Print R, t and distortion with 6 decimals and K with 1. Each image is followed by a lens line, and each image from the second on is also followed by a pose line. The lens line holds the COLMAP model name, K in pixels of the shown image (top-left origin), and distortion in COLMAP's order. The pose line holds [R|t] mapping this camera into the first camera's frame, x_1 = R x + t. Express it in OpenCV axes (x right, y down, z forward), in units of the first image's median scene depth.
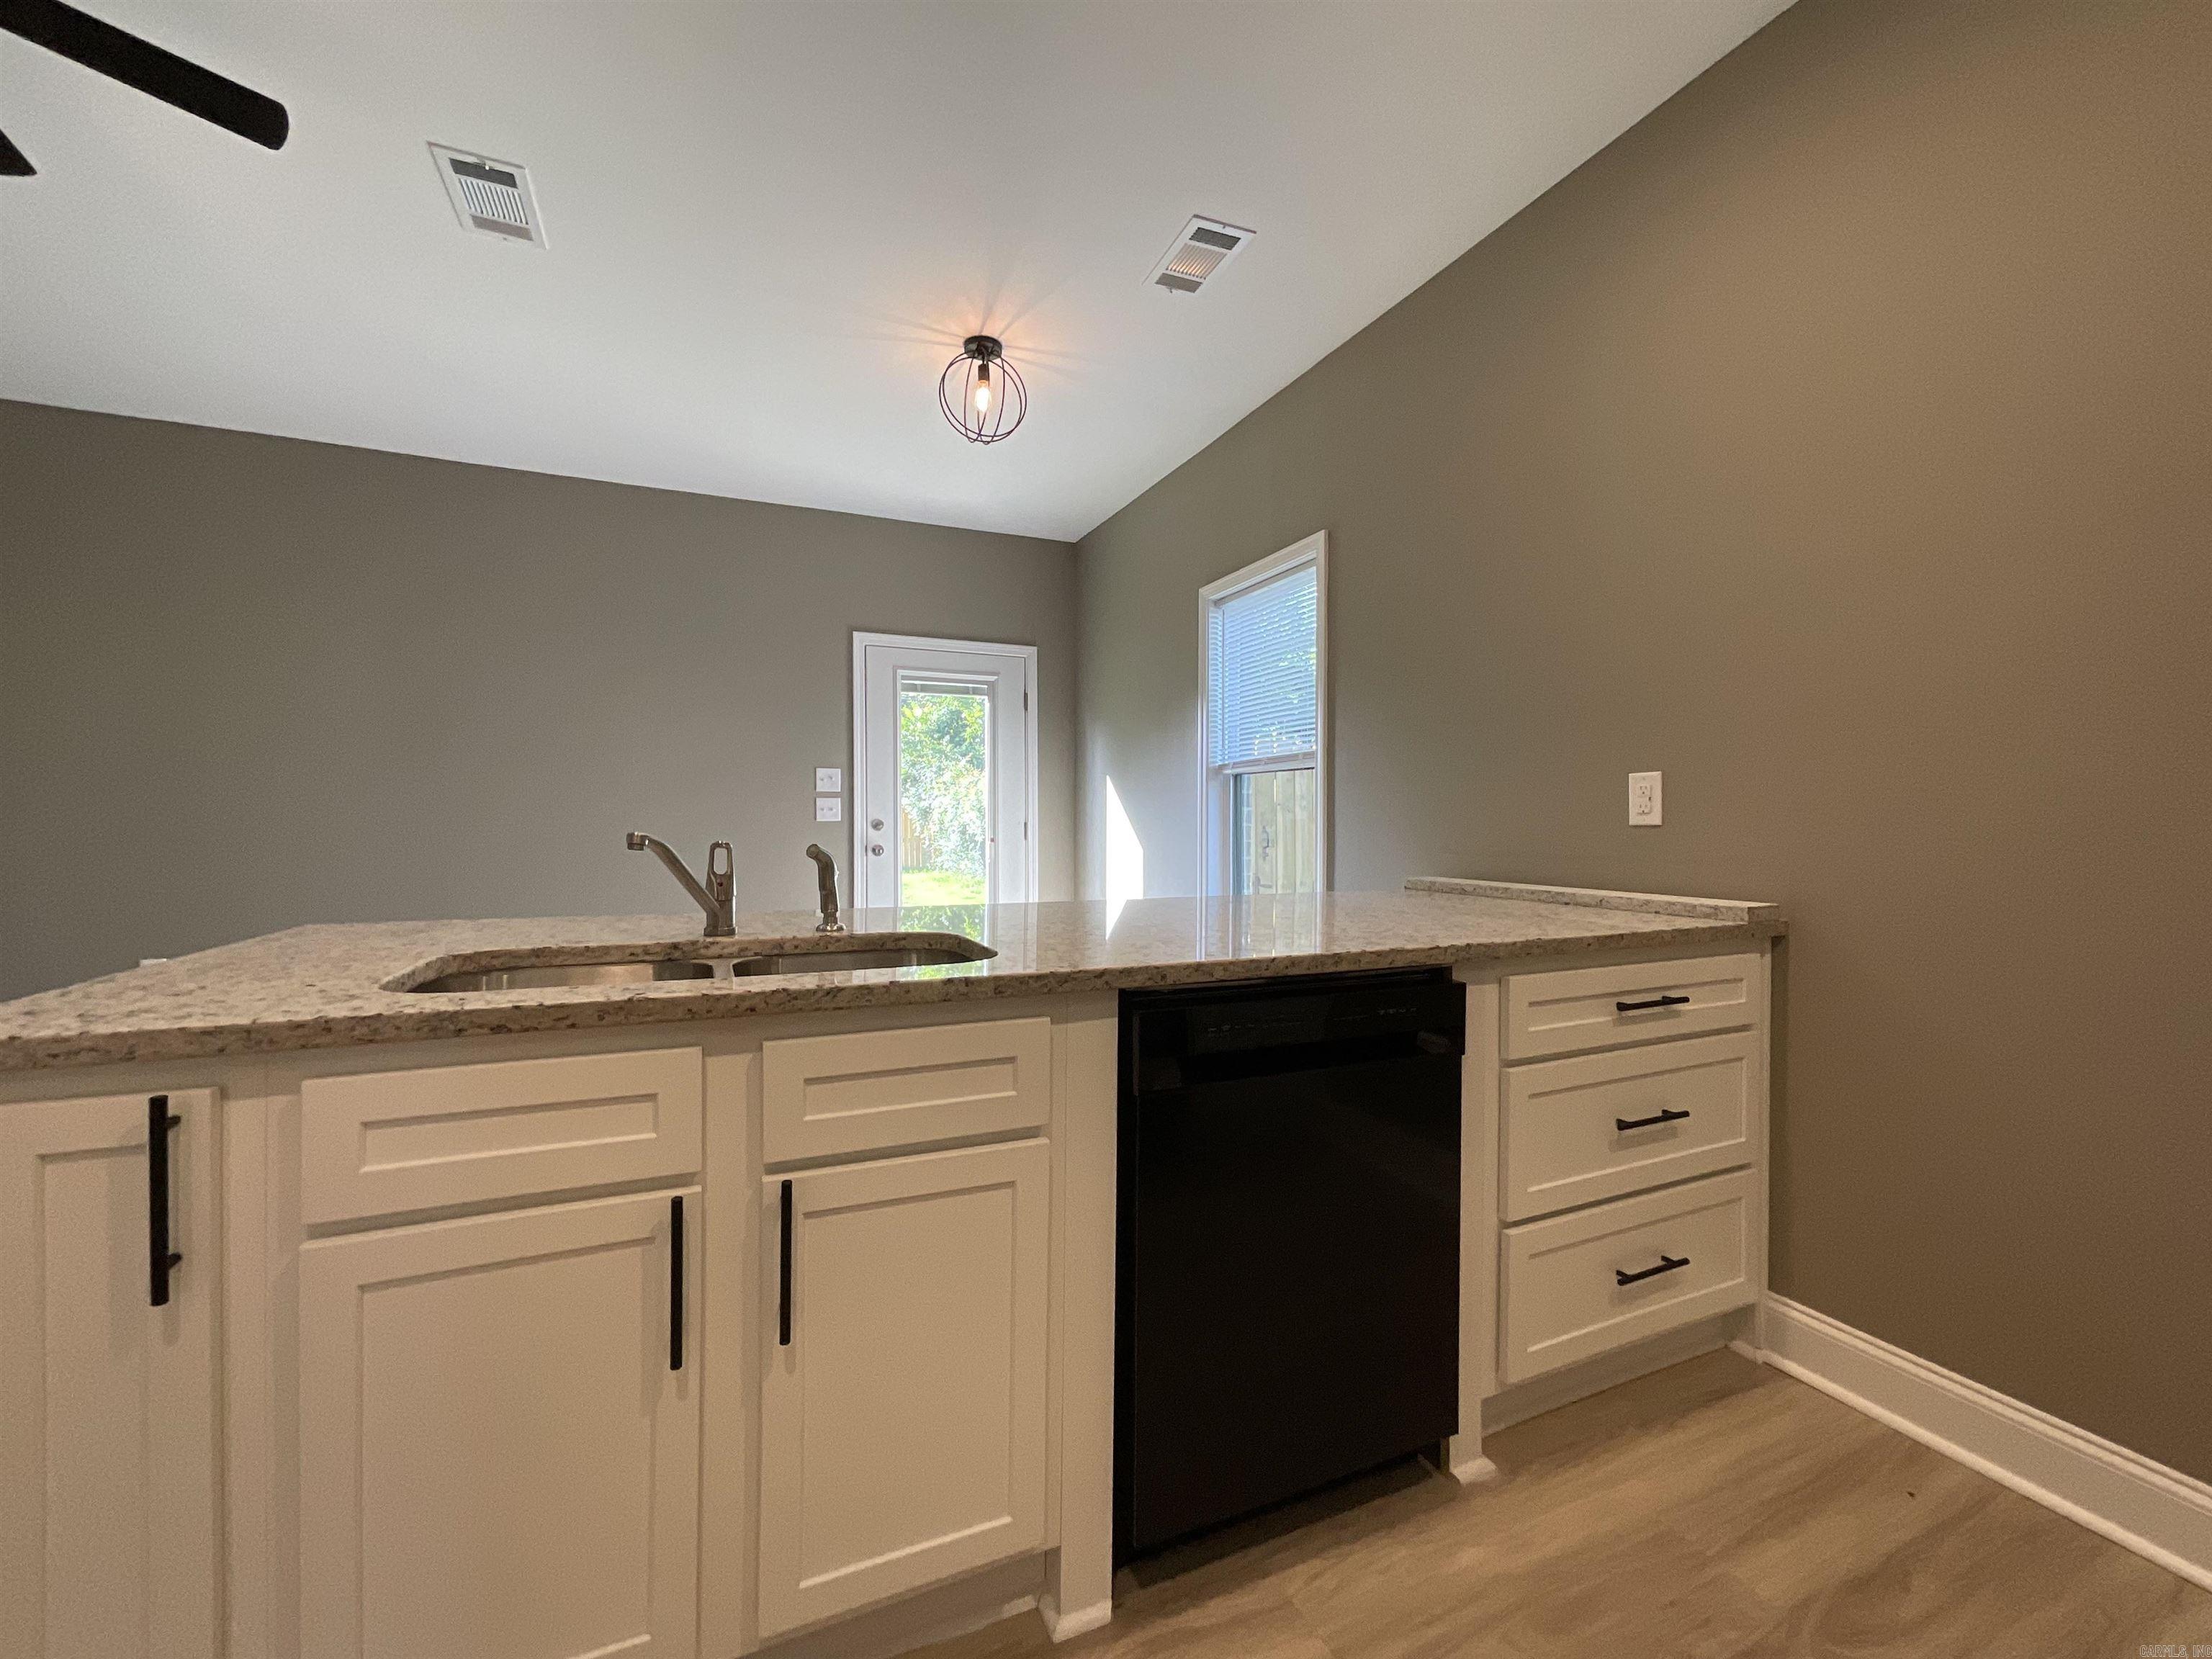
lens RADIAL K [[898.2, 0, 1105.4], [0, 898.2, 830.9], [0, 0, 1]] dist [-0.001168, 0.001821]
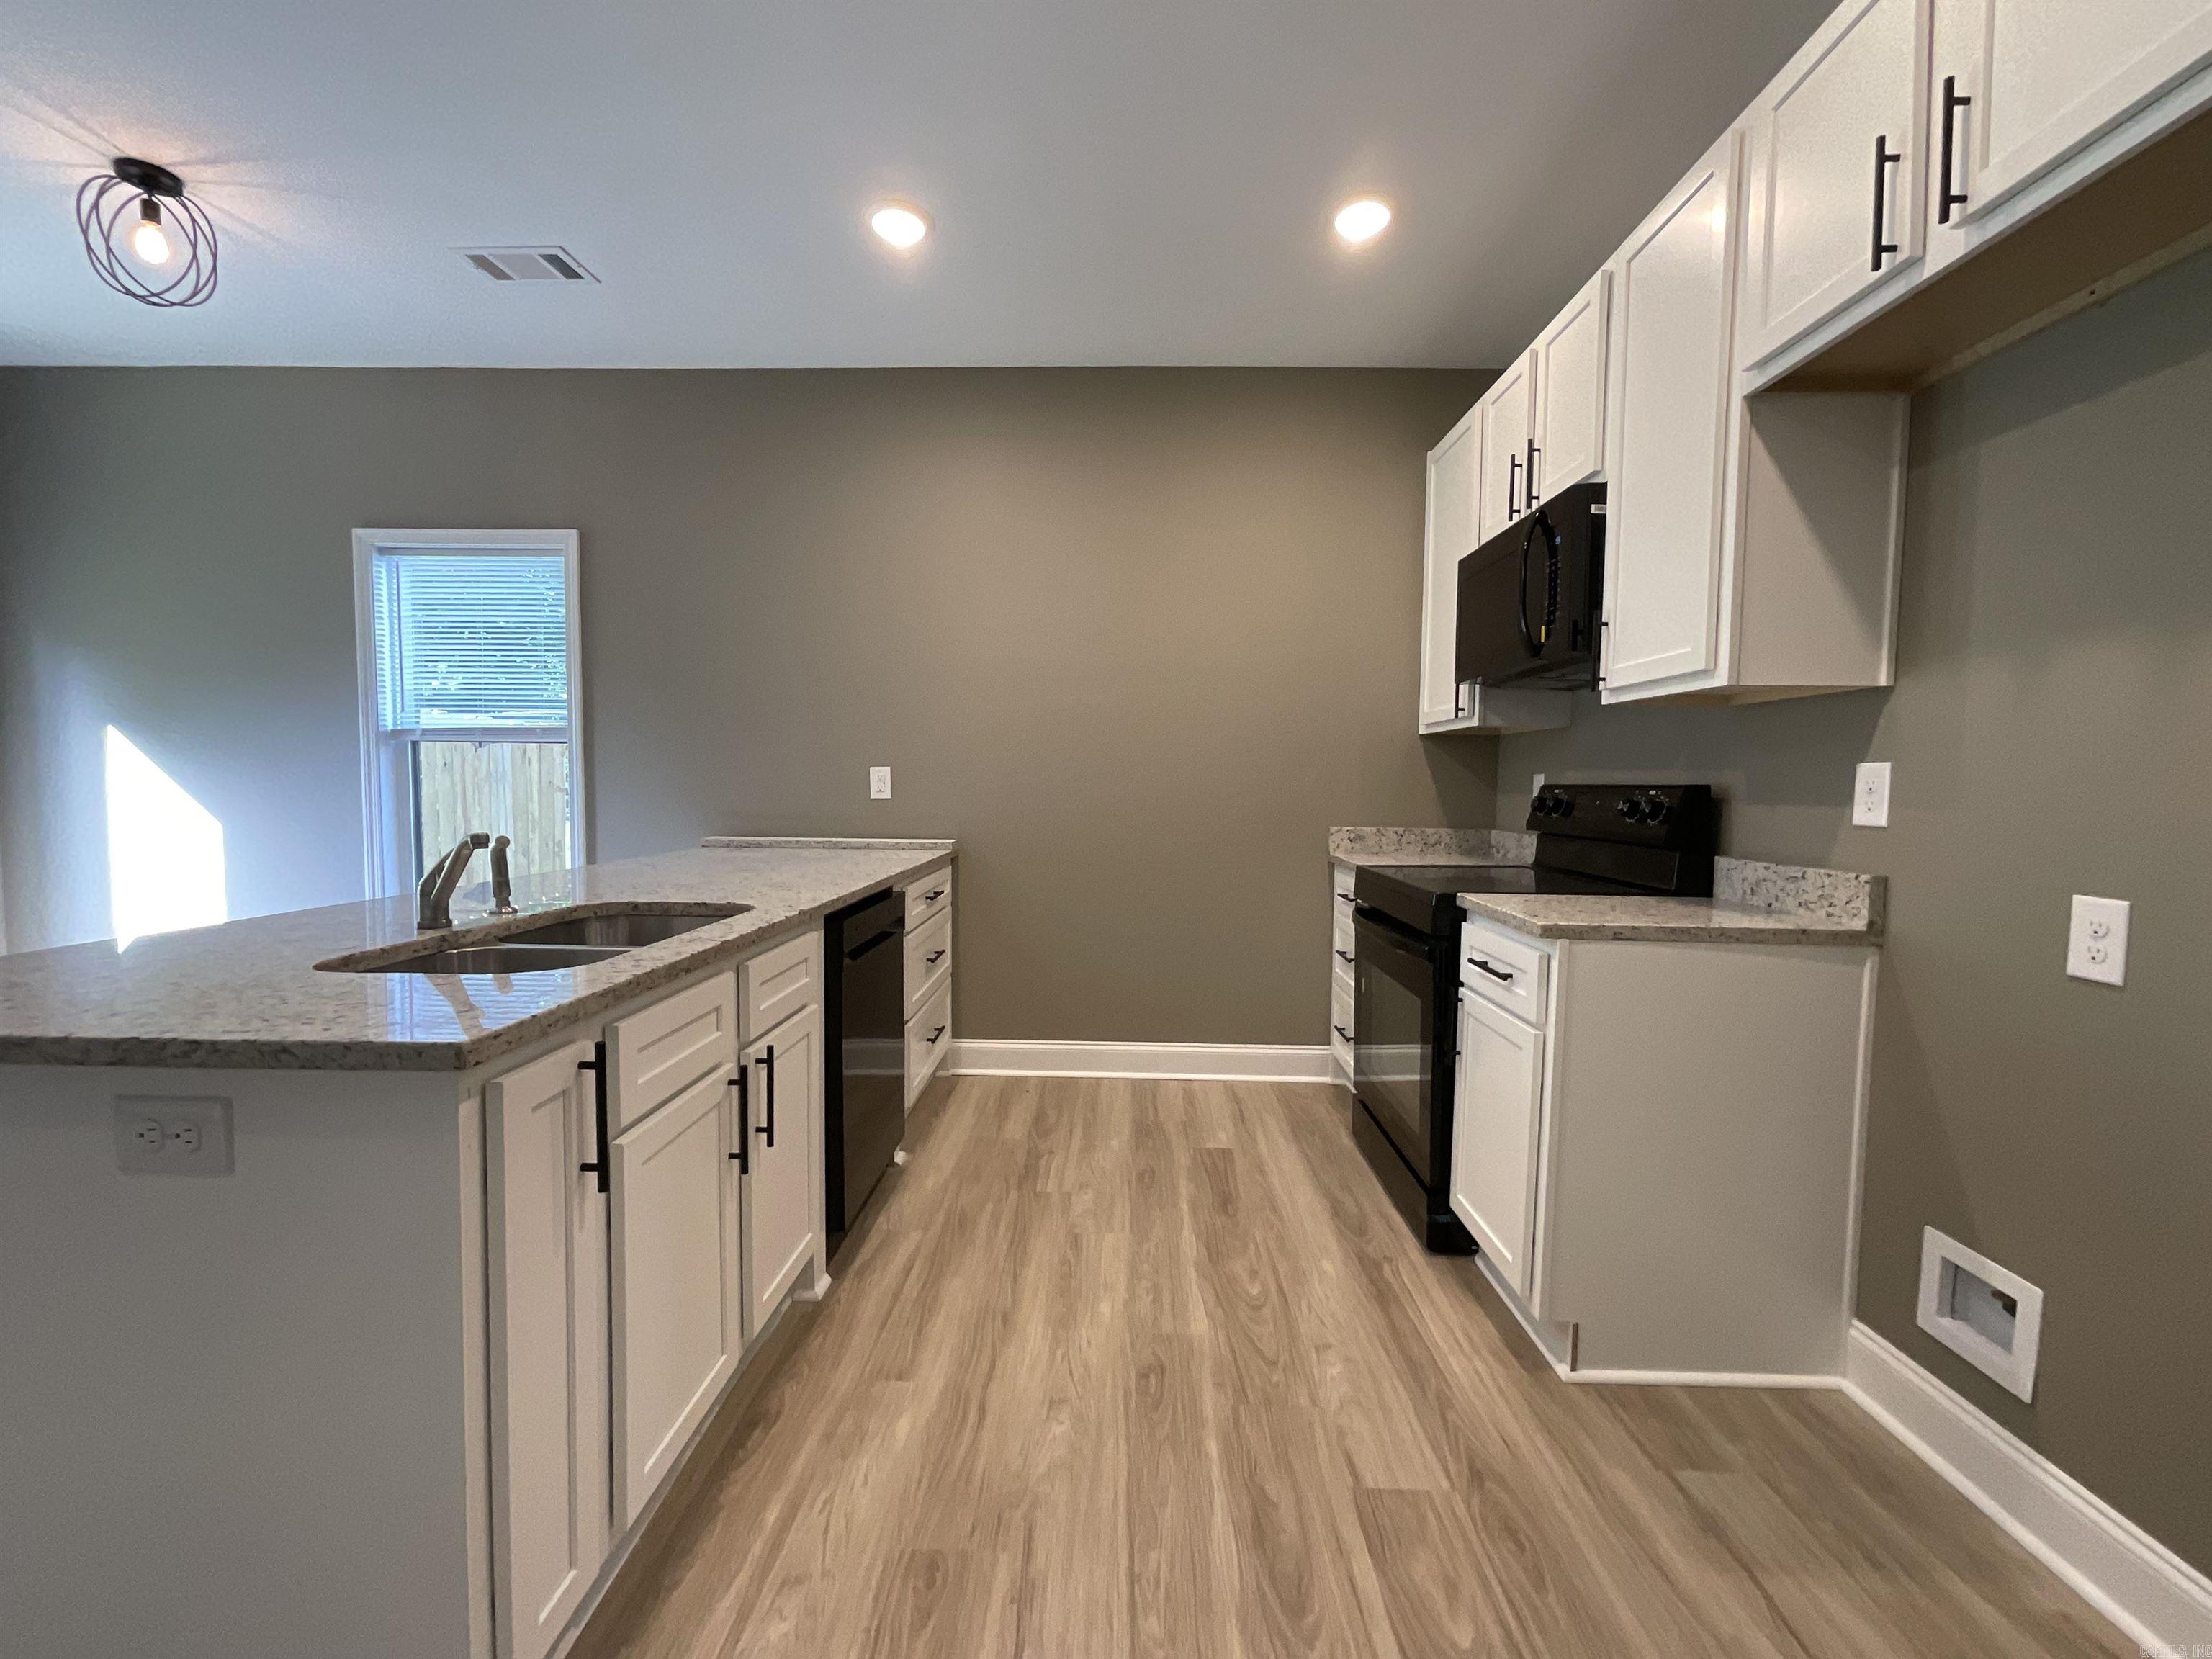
lens RADIAL K [[898.2, 0, 1105.9], [0, 898.2, 830.0], [0, 0, 1]] dist [-0.001168, 0.001821]
pose [[0.425039, -0.049217, 0.903836, -0.812311], [0.000436, 0.998532, 0.054169, -0.041939], [-0.905175, -0.022630, 0.424436, -0.109563]]
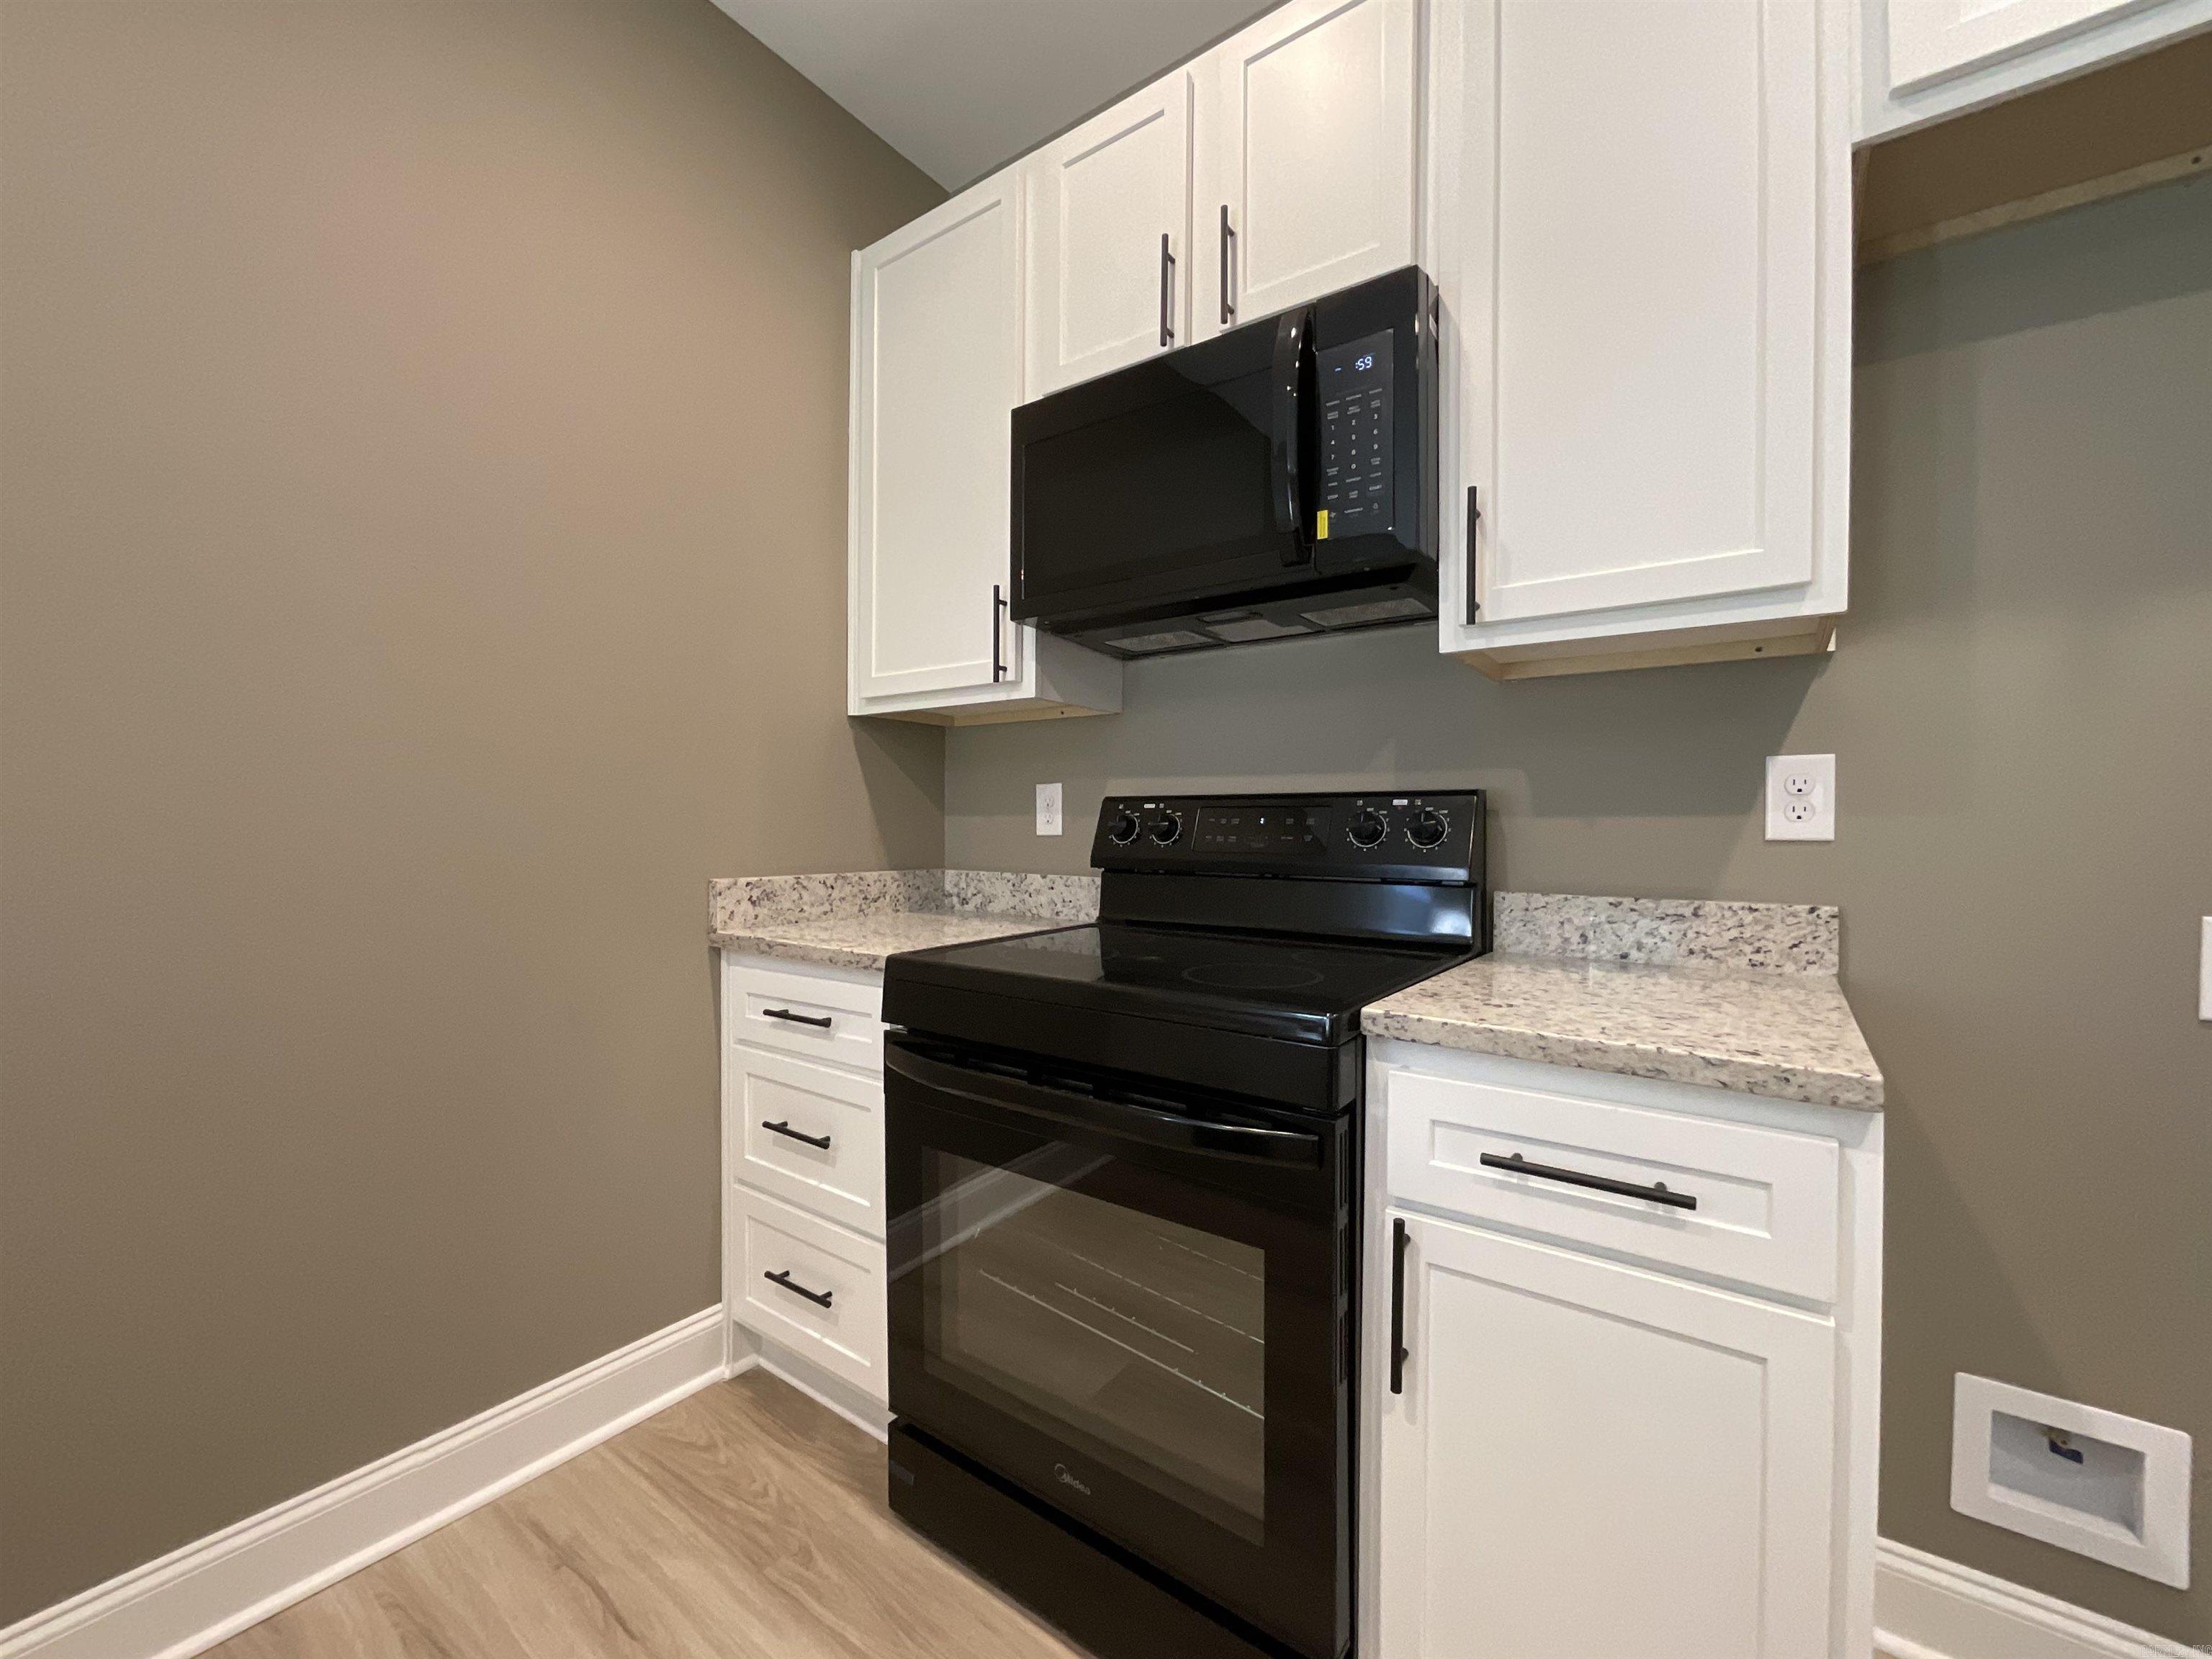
lens RADIAL K [[898.2, 0, 1108.8], [0, 898.2, 834.3], [0, 0, 1]] dist [-0.001168, 0.001821]
pose [[-0.502996, -0.016413, 0.864133, 0.003791], [-0.000545, 0.999825, 0.018673, -0.013512], [-0.864289, 0.008922, -0.502917, 0.362542]]
